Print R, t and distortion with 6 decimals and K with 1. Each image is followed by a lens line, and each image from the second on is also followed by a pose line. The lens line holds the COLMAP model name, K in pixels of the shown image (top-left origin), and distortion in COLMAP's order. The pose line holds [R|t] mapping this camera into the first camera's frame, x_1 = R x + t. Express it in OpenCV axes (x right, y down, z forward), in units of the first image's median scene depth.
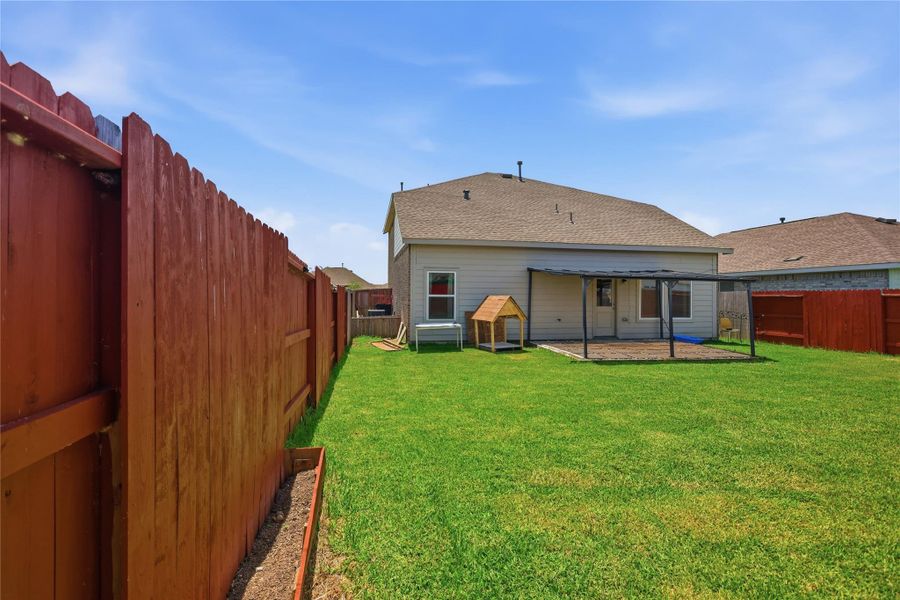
lens RADIAL K [[429.7, 0, 435.4], [0, 429.7, 304.9], [0, 0, 1]] dist [-0.007985, 0.003266]
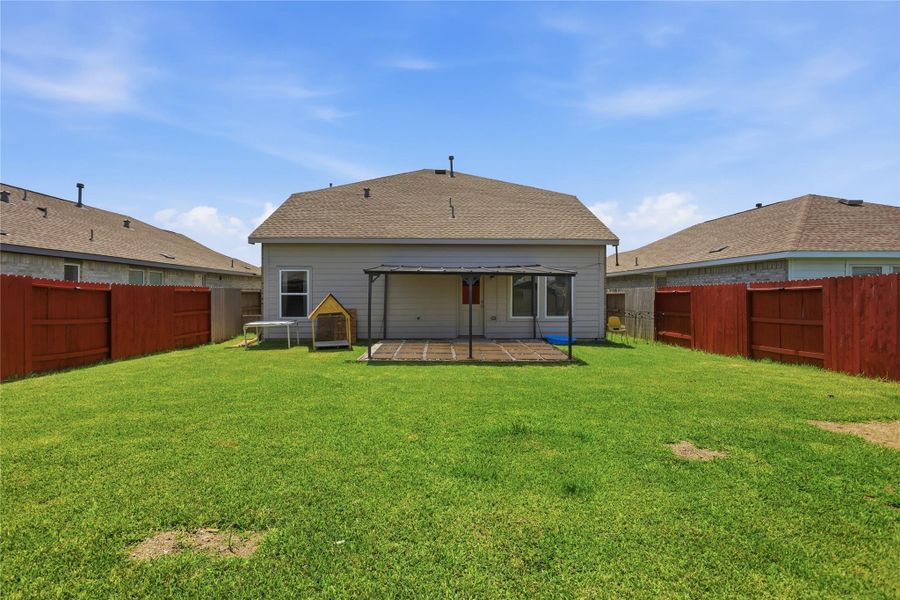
lens RADIAL K [[429.7, 0, 454.5], [0, 429.7, 301.7], [0, 0, 1]] dist [-0.007985, 0.003266]
pose [[0.988251, -0.003950, -0.152786, 0.563818], [0.002784, 0.999965, -0.007843, 0.006426], [0.152811, 0.007326, 0.988228, 0.063844]]
